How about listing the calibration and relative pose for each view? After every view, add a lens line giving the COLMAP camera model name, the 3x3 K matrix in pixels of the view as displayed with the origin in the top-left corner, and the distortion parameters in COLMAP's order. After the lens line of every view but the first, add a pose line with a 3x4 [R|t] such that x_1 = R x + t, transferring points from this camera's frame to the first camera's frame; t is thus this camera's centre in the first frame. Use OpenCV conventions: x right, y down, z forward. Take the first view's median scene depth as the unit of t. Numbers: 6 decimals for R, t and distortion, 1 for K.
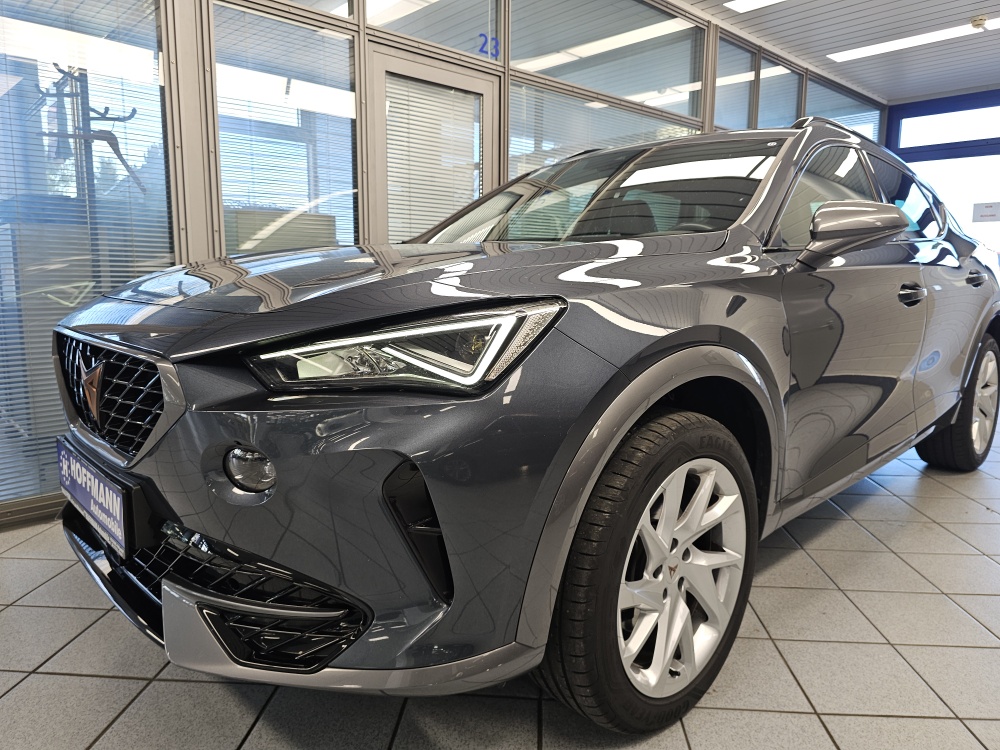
lens RADIAL K [[673.0, 0, 496.4], [0, 673.0, 368.7], [0, 0, 1]] dist [0.062028, -0.064186]
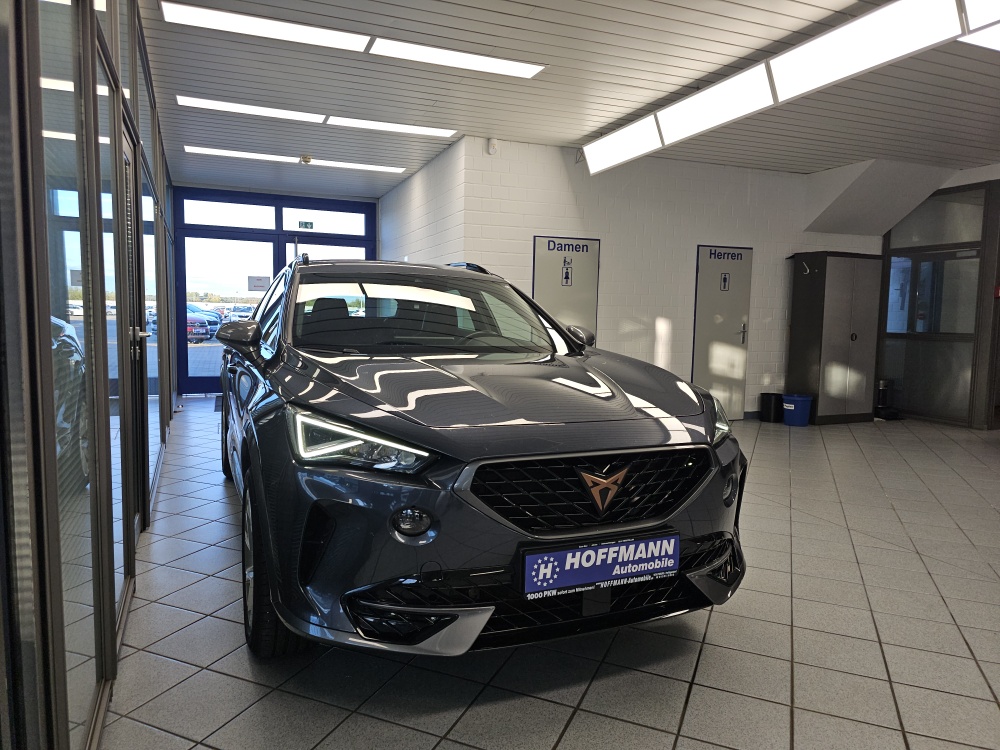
lens RADIAL K [[673.0, 0, 497.5], [0, 673.0, 373.7], [0, 0, 1]] dist [0.062028, -0.064186]
pose [[0.328751, -0.082284, 0.940825, -1.843237], [0.122580, 0.991488, 0.043882, -0.274847], [-0.936428, 0.100900, 0.336039, 0.683295]]
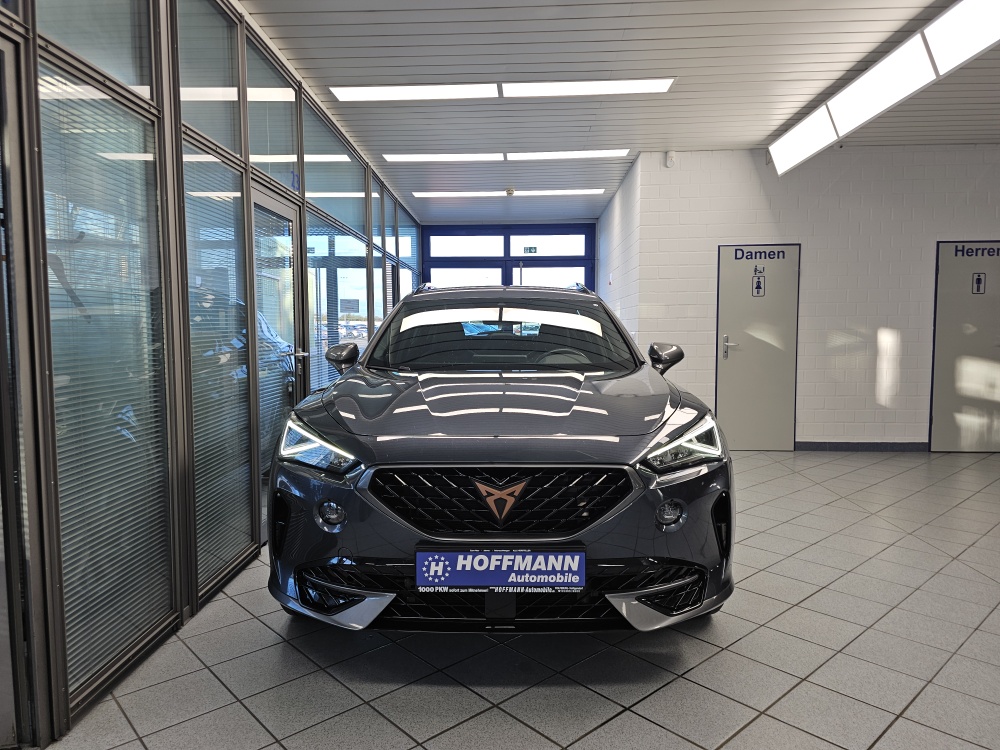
lens RADIAL K [[673.0, 0, 500.1], [0, 673.0, 371.9], [0, 0, 1]] dist [0.062028, -0.064186]
pose [[0.690292, -0.057416, 0.721249, -1.556619], [0.115127, 0.992862, -0.031148, -0.190015], [-0.714312, 0.104537, 0.691975, -0.040613]]
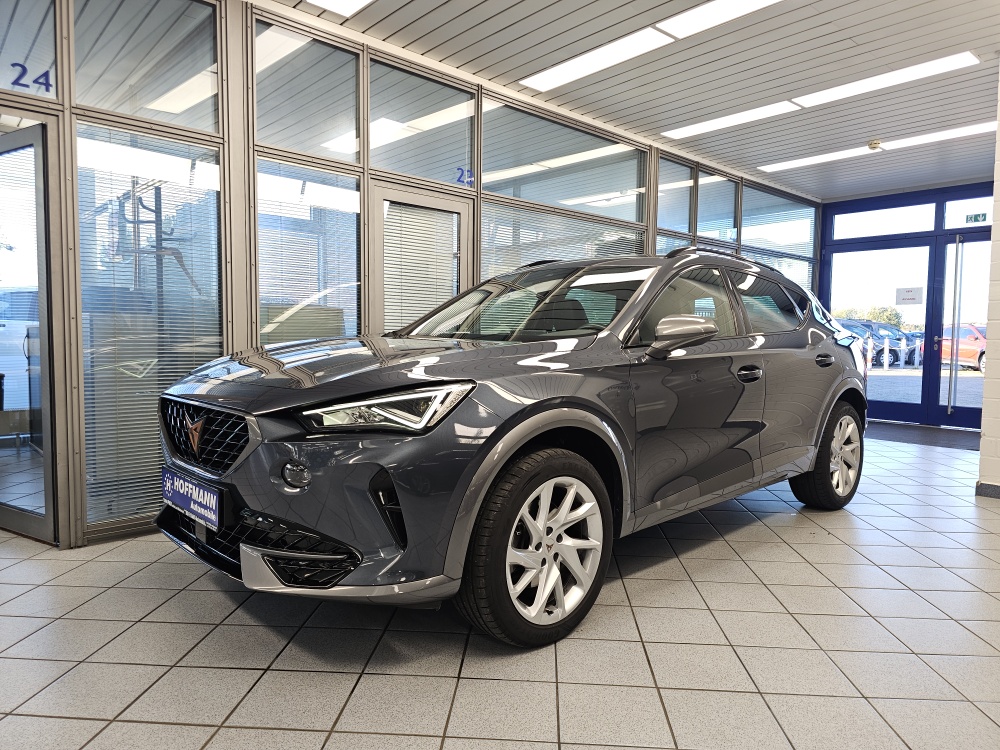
lens RADIAL K [[673.0, 0, 498.9], [0, 673.0, 374.9], [0, 0, 1]] dist [0.062028, -0.064186]
pose [[0.999980, 0.004908, 0.004078, 0.125203], [-0.004538, 0.996255, -0.086349, 0.026195], [-0.004486, 0.086329, 0.996257, -0.613412]]
